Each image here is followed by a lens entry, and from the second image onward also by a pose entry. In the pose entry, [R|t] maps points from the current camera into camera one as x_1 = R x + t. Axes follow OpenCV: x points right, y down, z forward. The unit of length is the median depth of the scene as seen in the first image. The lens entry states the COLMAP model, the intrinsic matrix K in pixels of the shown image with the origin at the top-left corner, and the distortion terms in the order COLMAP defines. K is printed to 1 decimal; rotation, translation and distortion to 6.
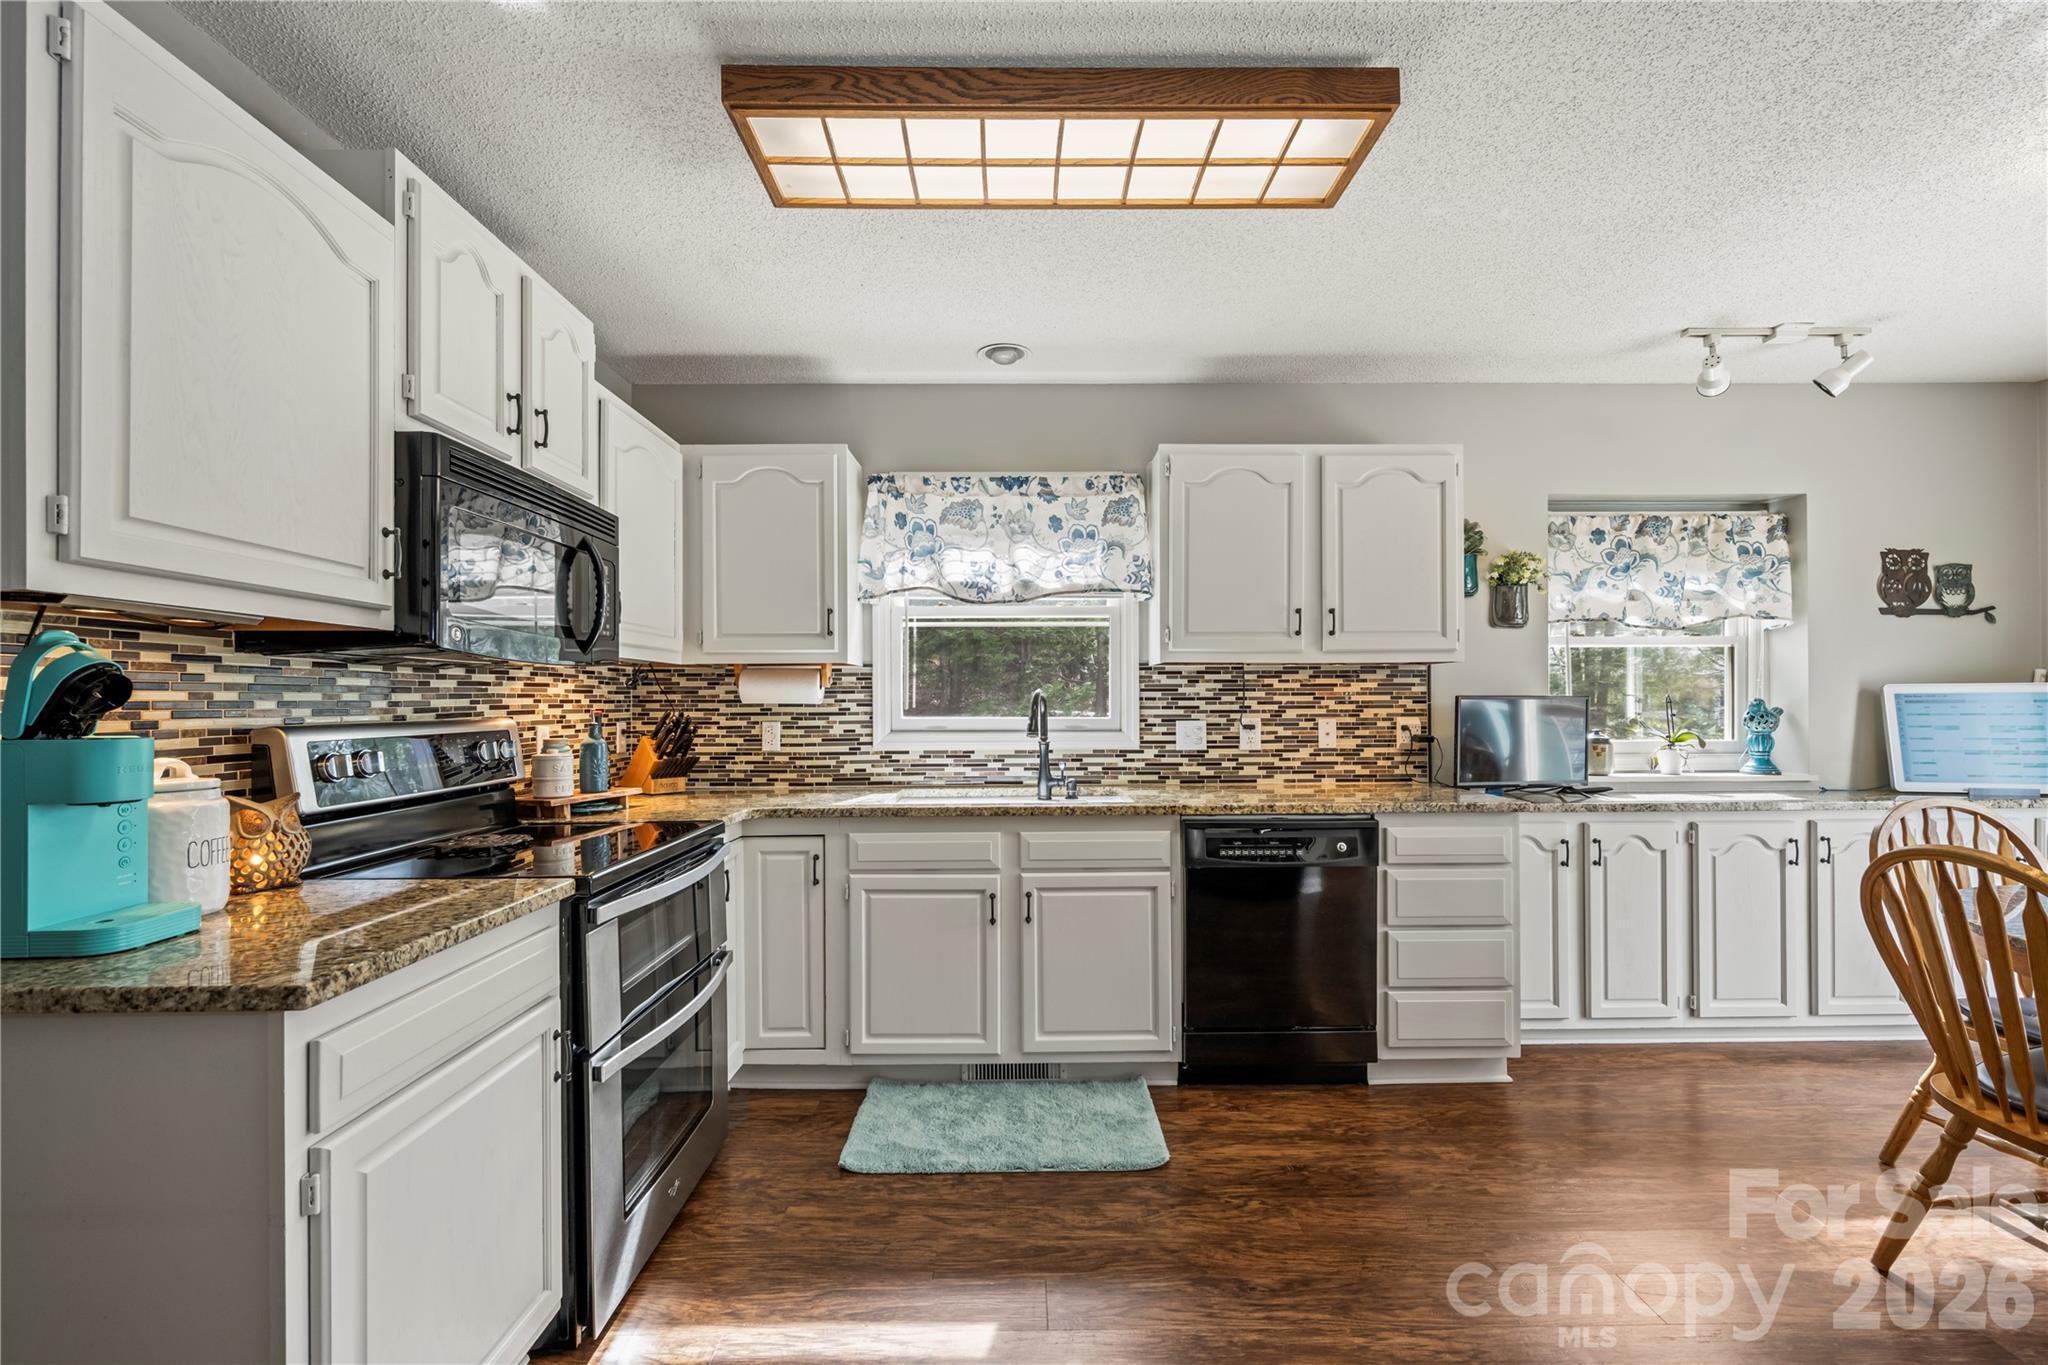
lens RADIAL K [[875.4, 0, 1022.6], [0, 875.4, 693.8], [0, 0, 1]] dist [-0.003974, 0.000274]
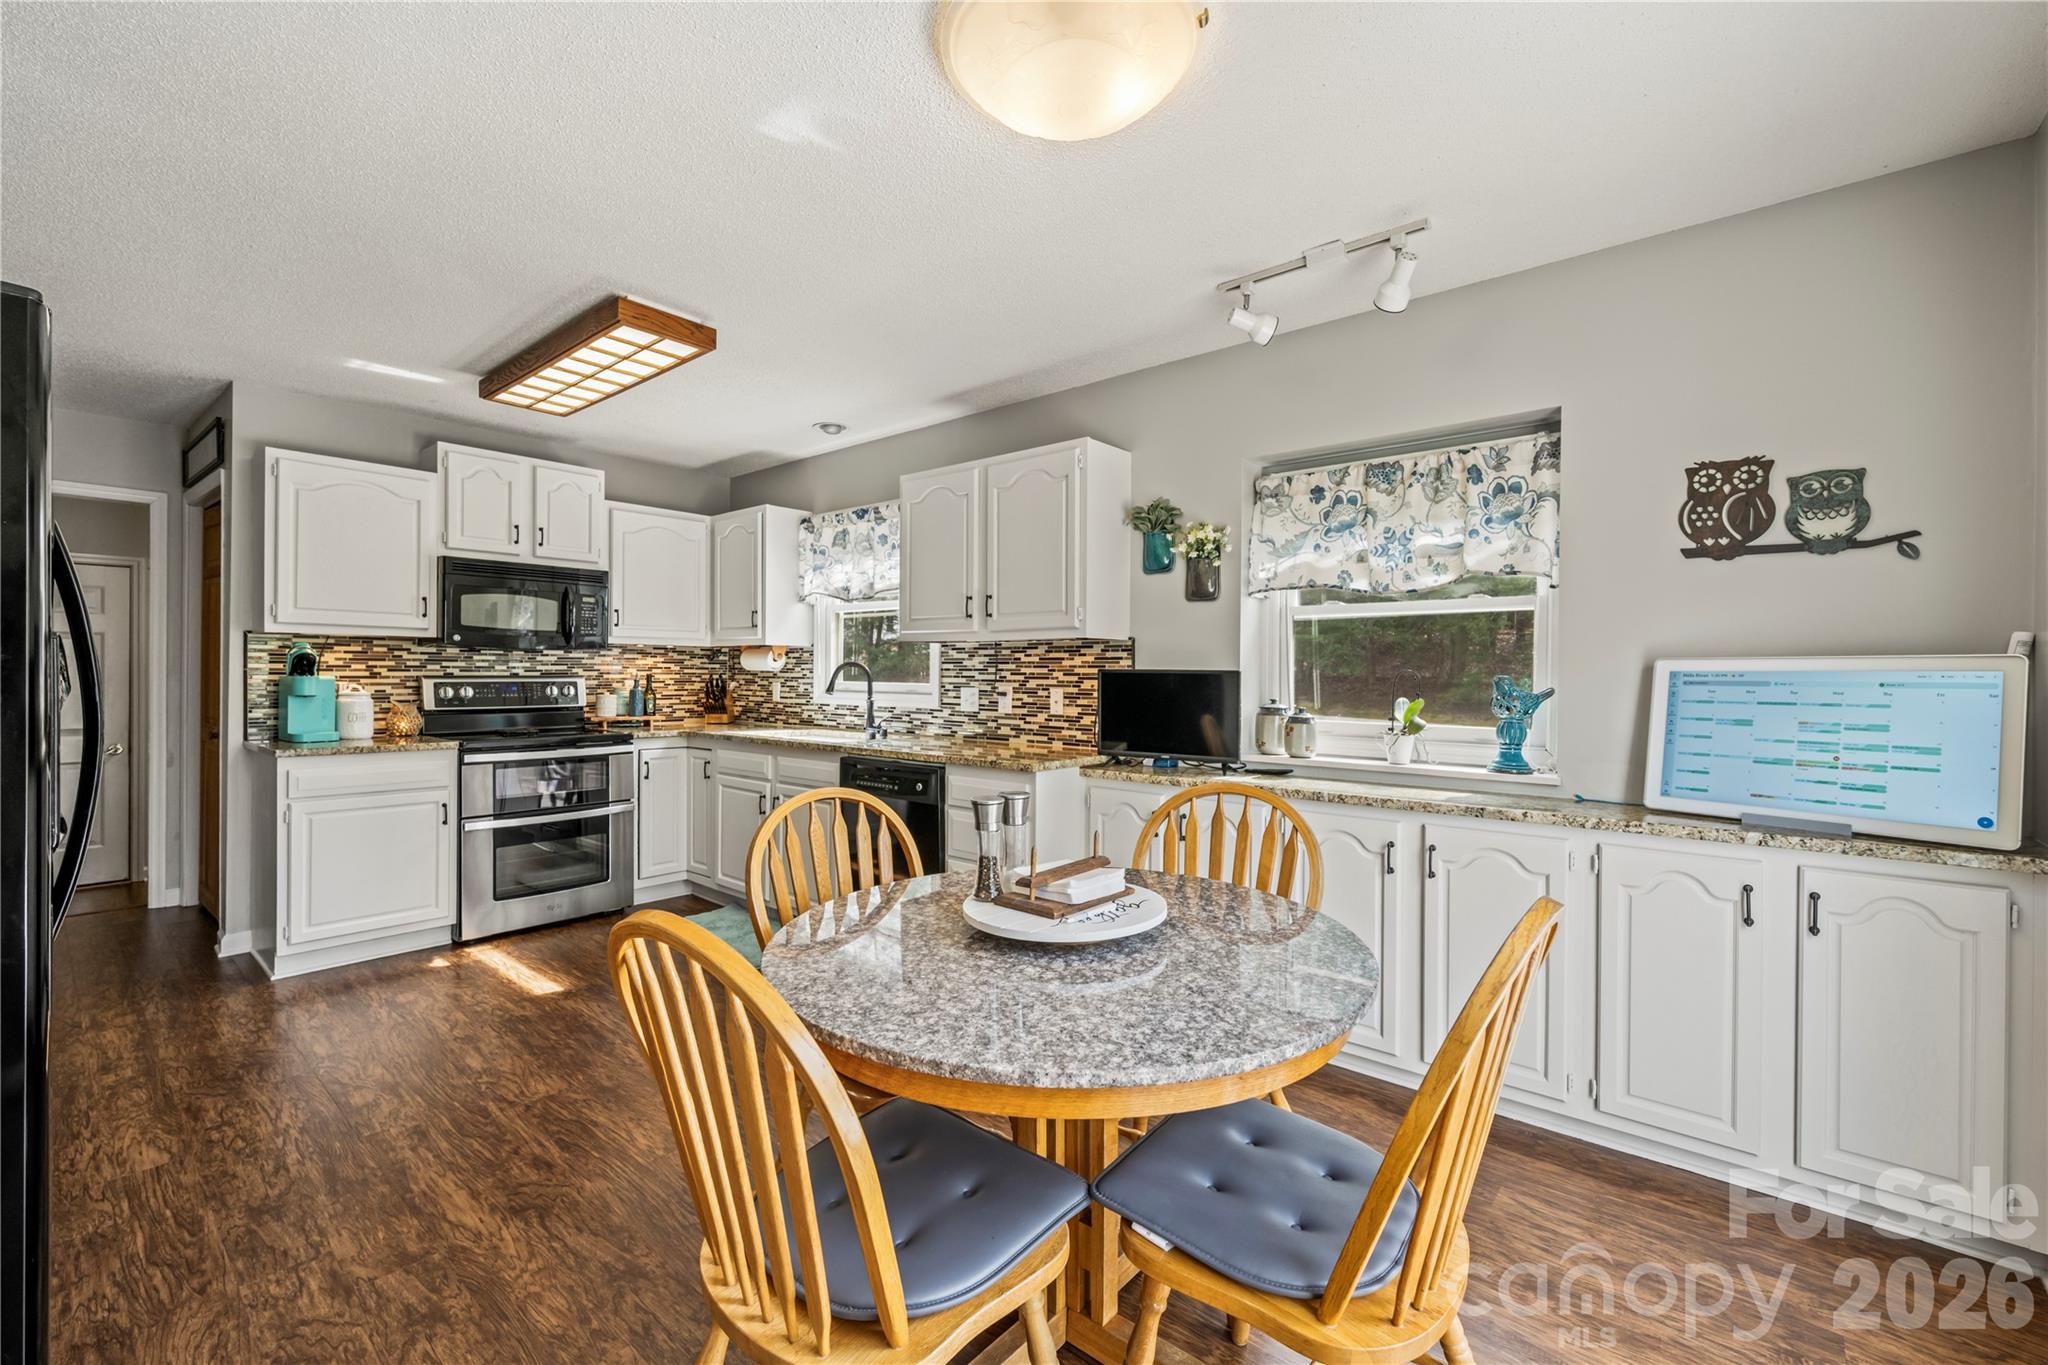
lens RADIAL K [[875.4, 0, 1027.0], [0, 875.4, 671.6], [0, 0, 1]] dist [-0.003974, 0.000274]
pose [[0.748065, 0.009830, -0.663553, 1.071929], [-0.005949, 0.999949, 0.008107, -0.002512], [0.663599, -0.002117, 0.748086, 0.126910]]
